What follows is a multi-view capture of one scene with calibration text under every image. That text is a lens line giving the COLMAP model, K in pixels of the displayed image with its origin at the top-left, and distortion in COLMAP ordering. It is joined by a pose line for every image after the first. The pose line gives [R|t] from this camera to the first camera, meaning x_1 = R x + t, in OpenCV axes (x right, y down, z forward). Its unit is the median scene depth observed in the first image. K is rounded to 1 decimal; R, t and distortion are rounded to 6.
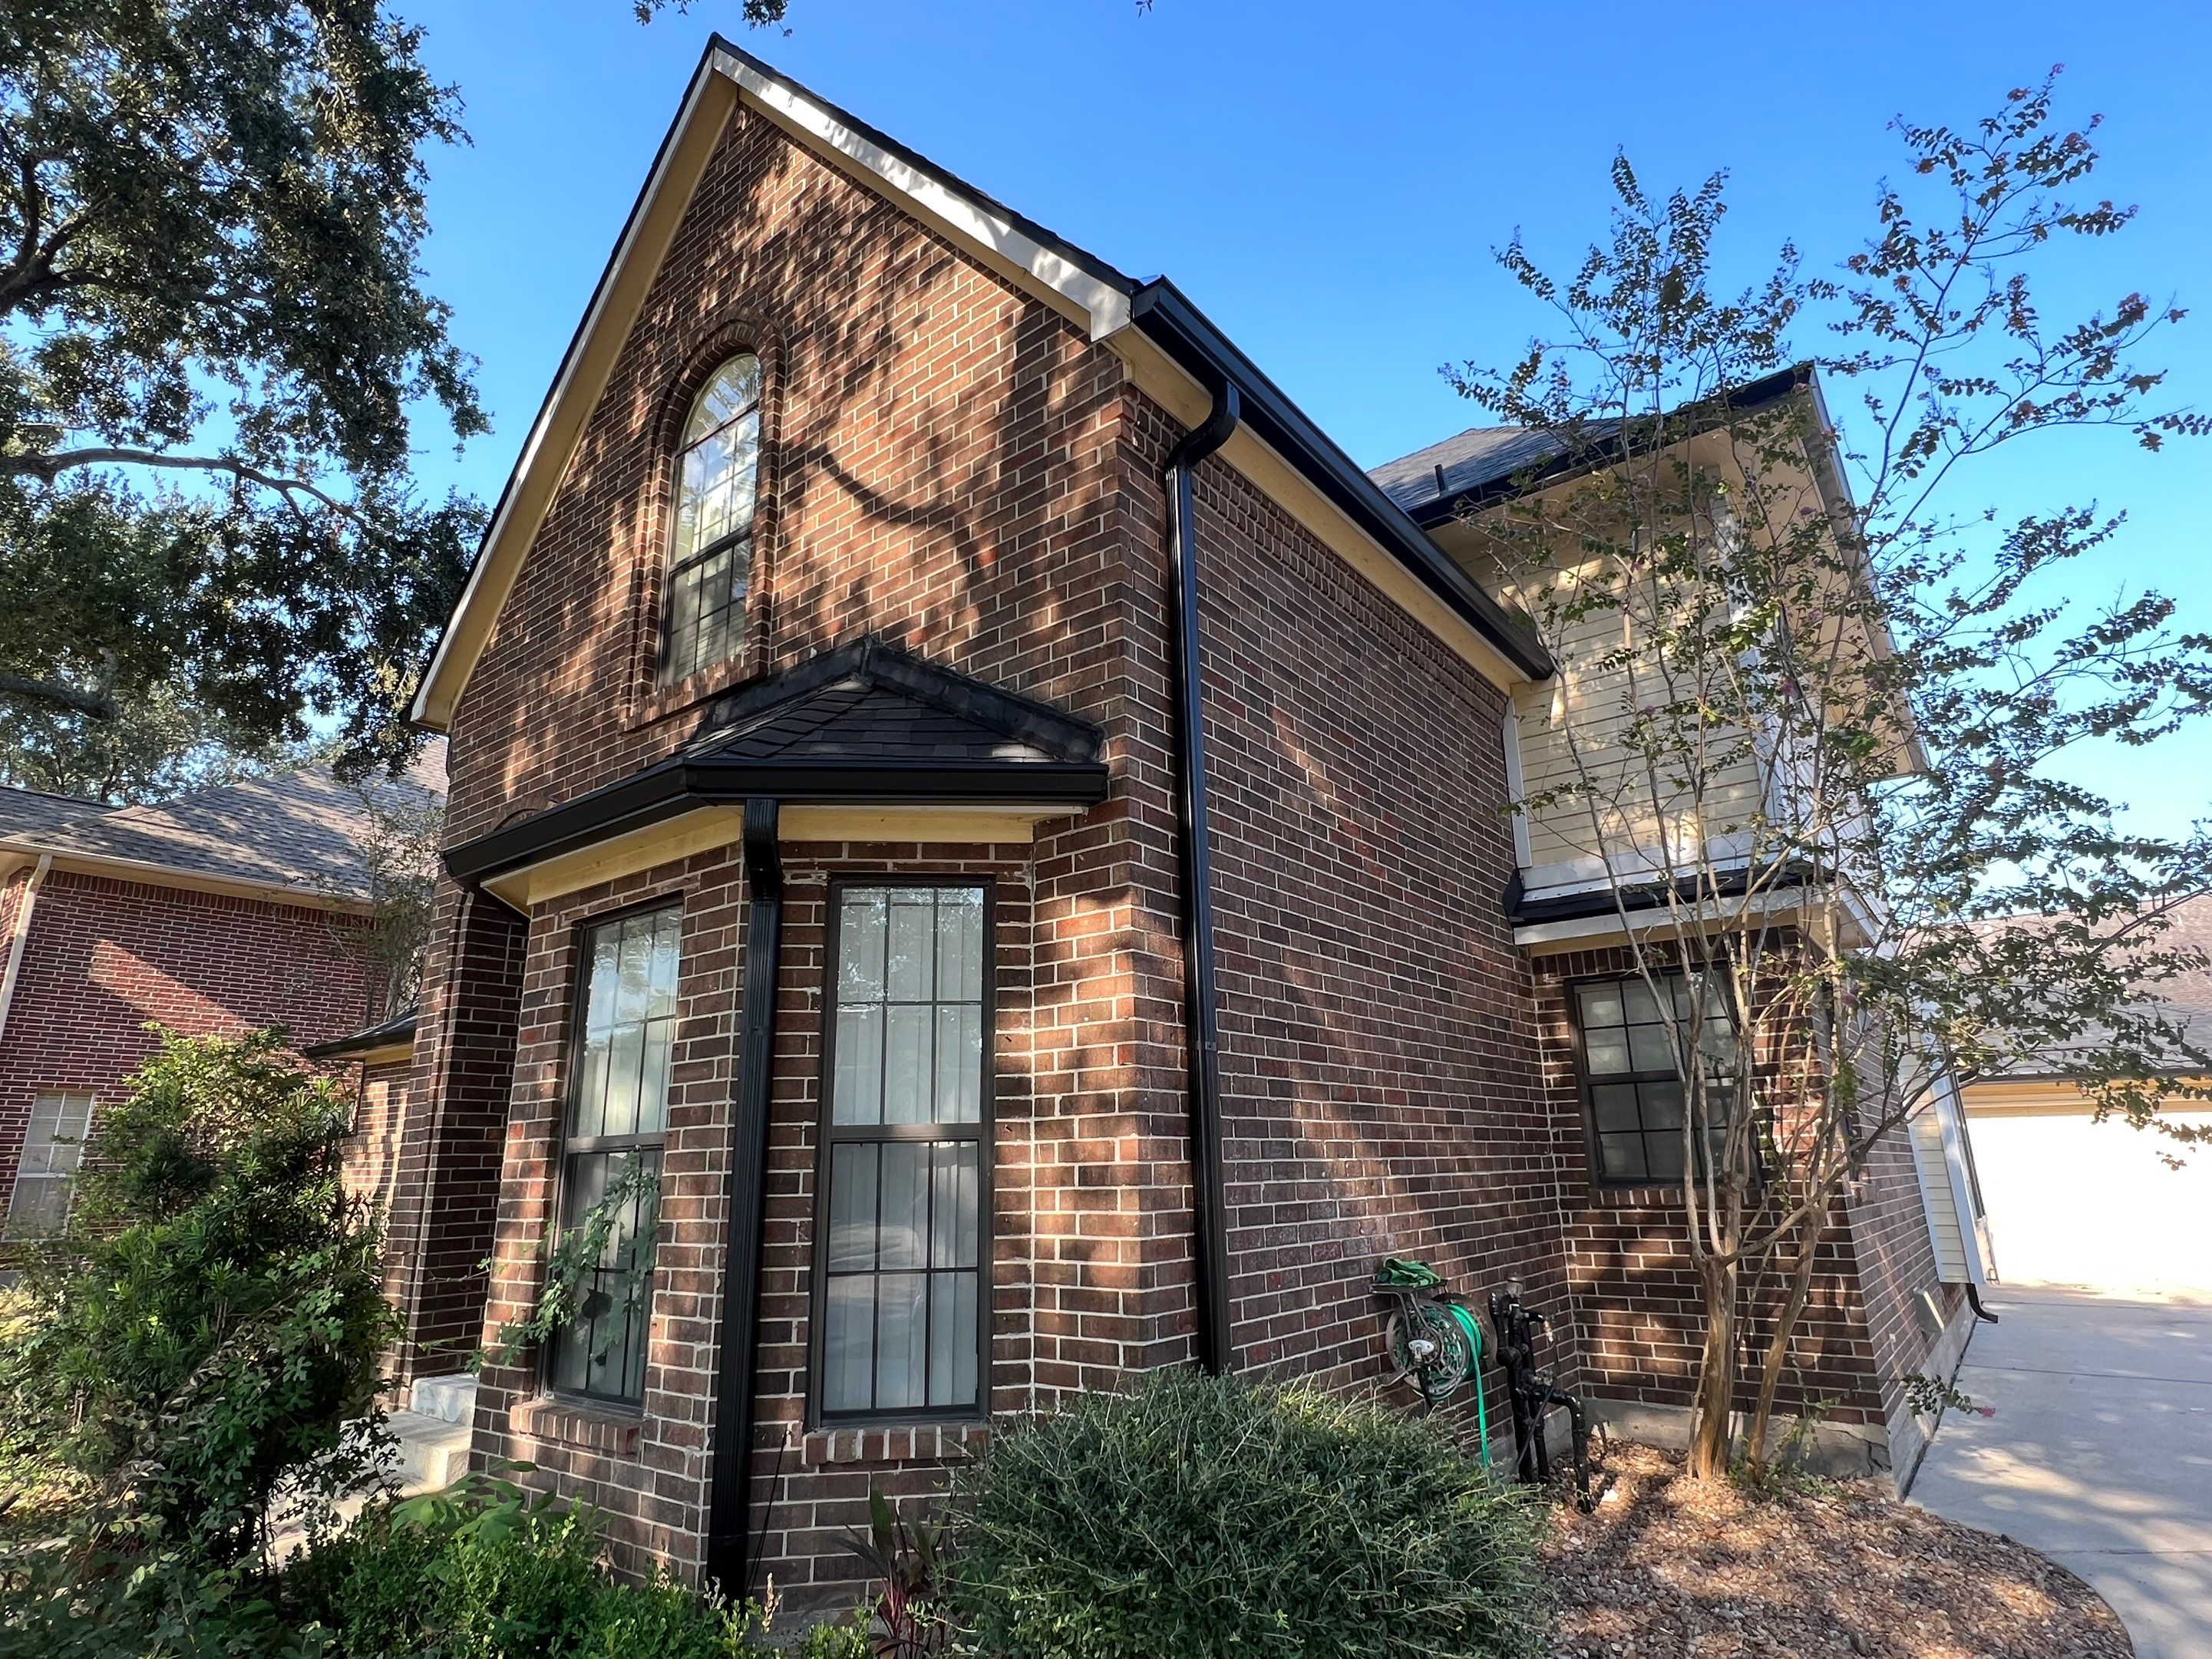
lens RADIAL K [[1118.9, 0, 1106.0], [0, 1118.9, 829.5], [0, 0, 1]] dist [-0.012945, 0.001464]
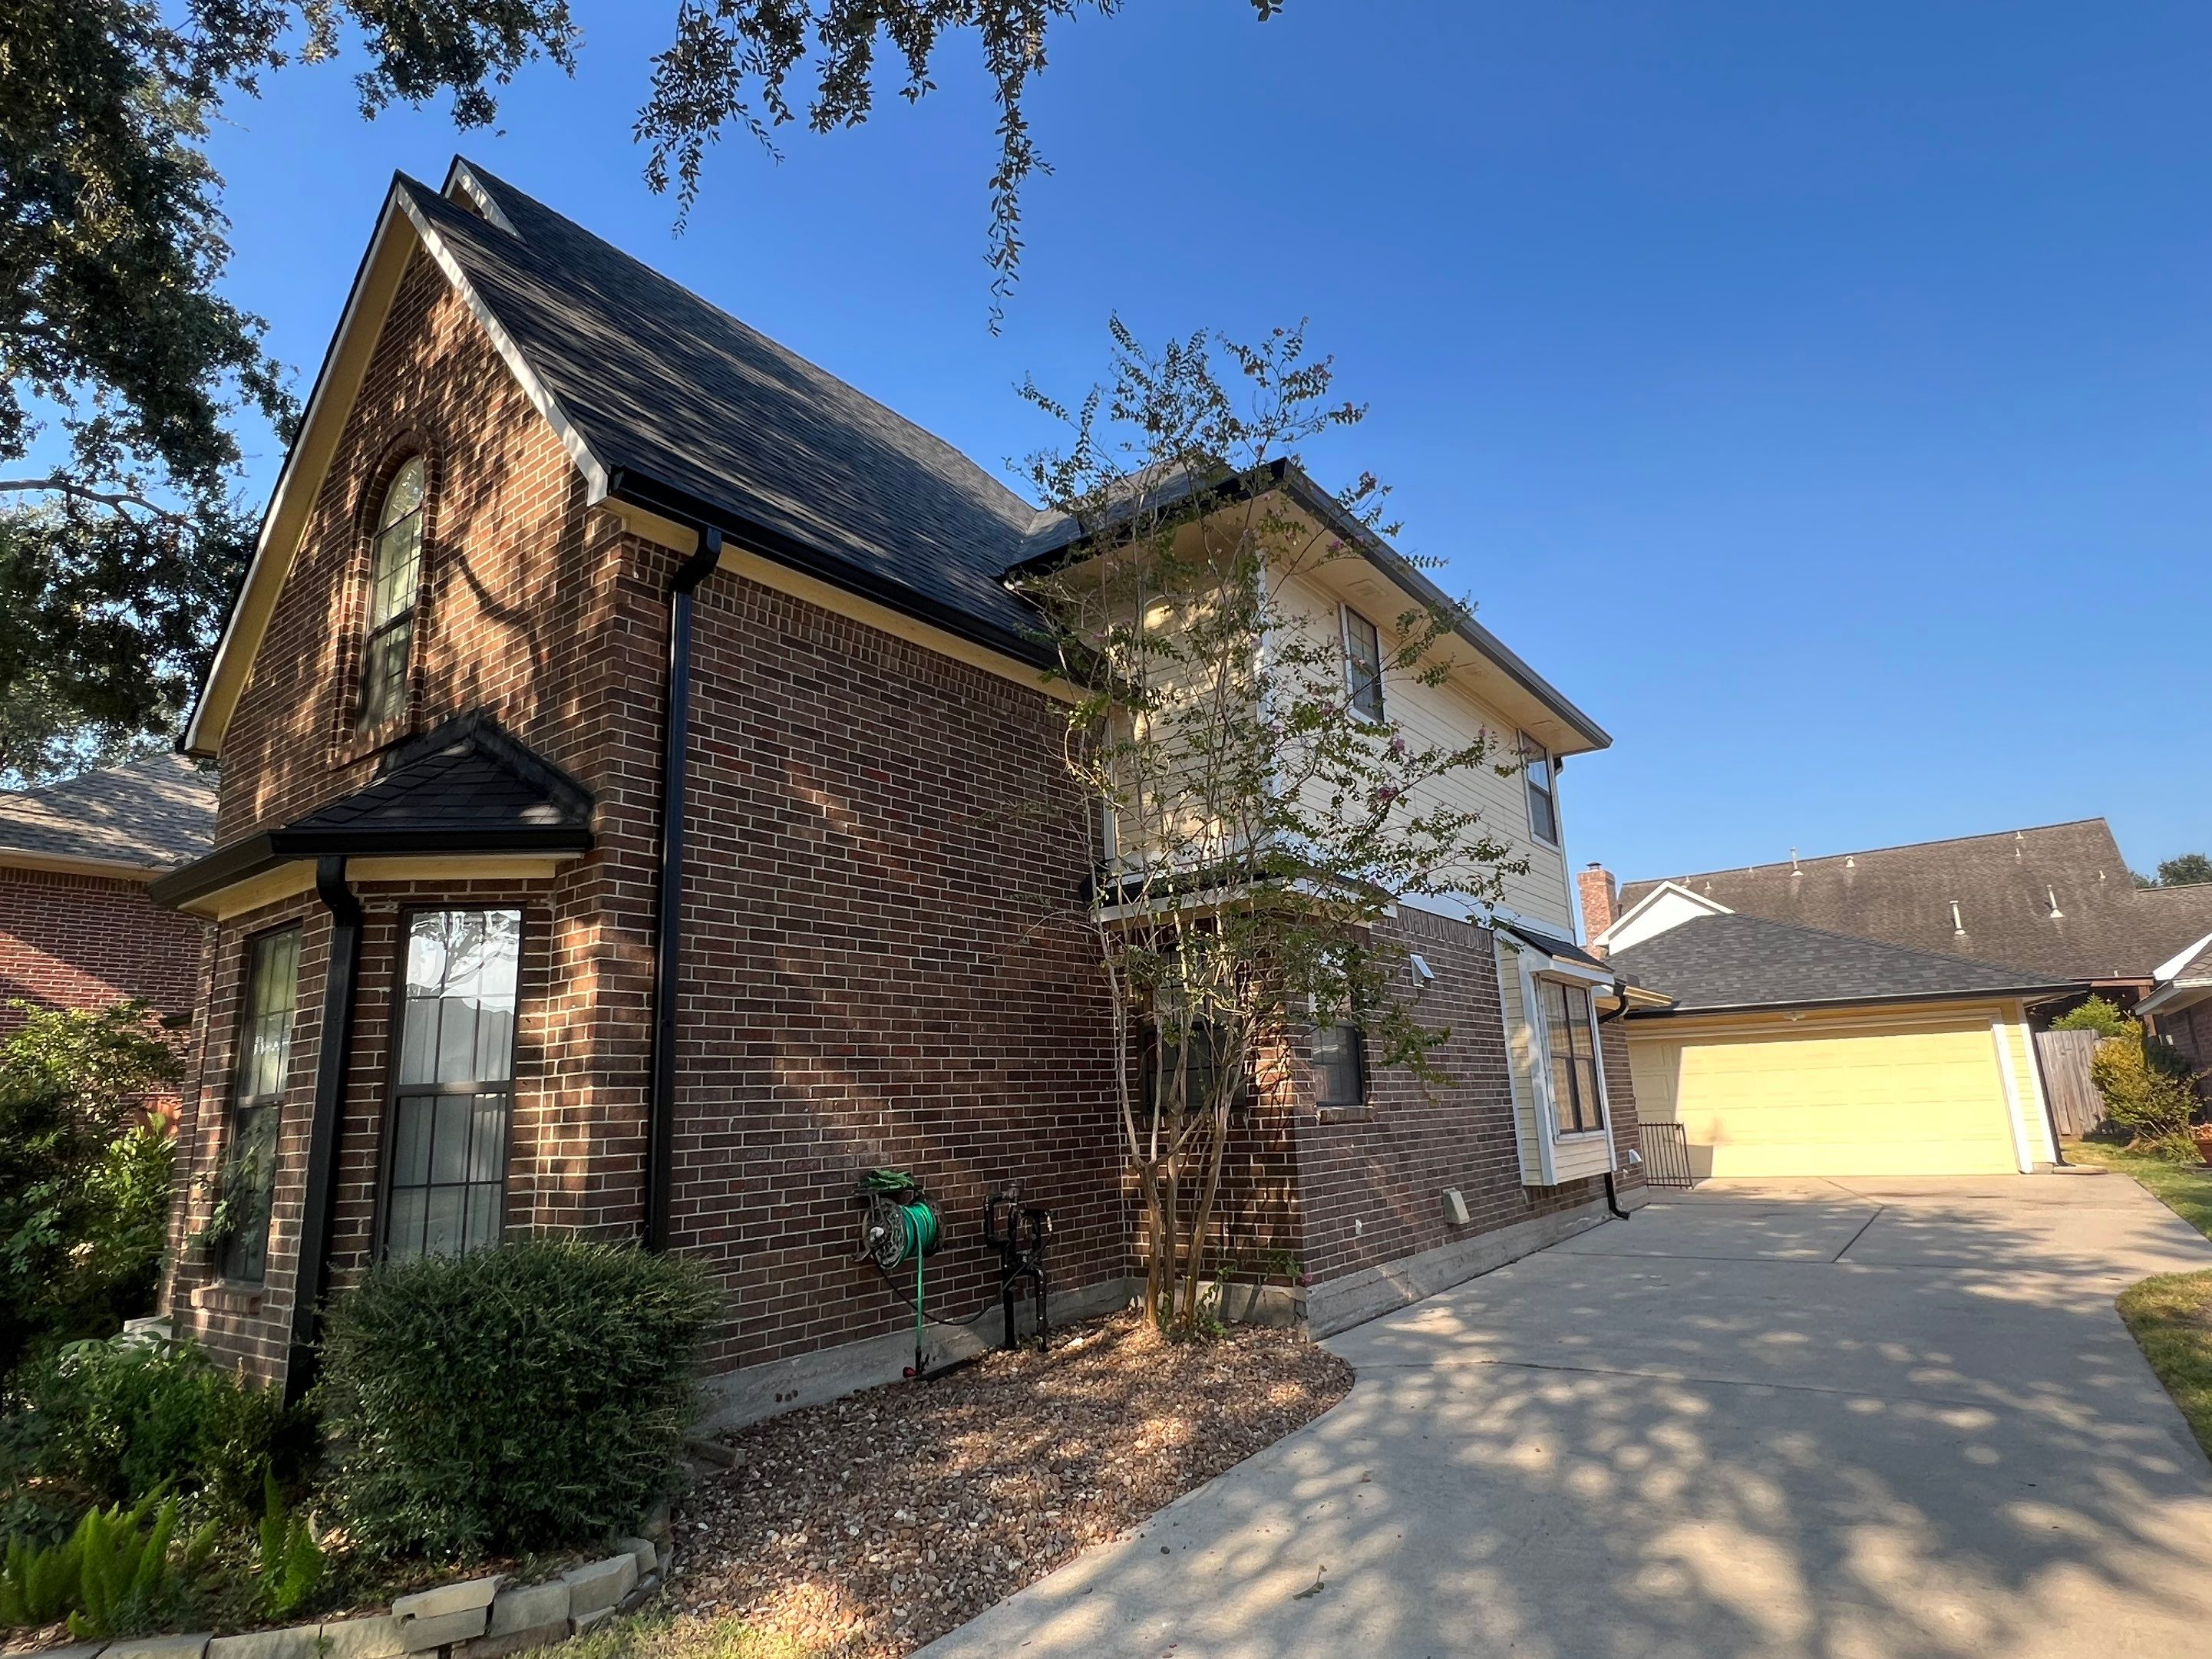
lens RADIAL K [[1118.9, 0, 1106.0], [0, 1118.9, 829.5], [0, 0, 1]] dist [-0.012945, 0.001464]
pose [[0.999232, -0.017122, 0.035252, 0.480646], [0.015276, 0.998530, 0.052000, -0.092356], [-0.036090, -0.051422, 0.998025, -0.332831]]
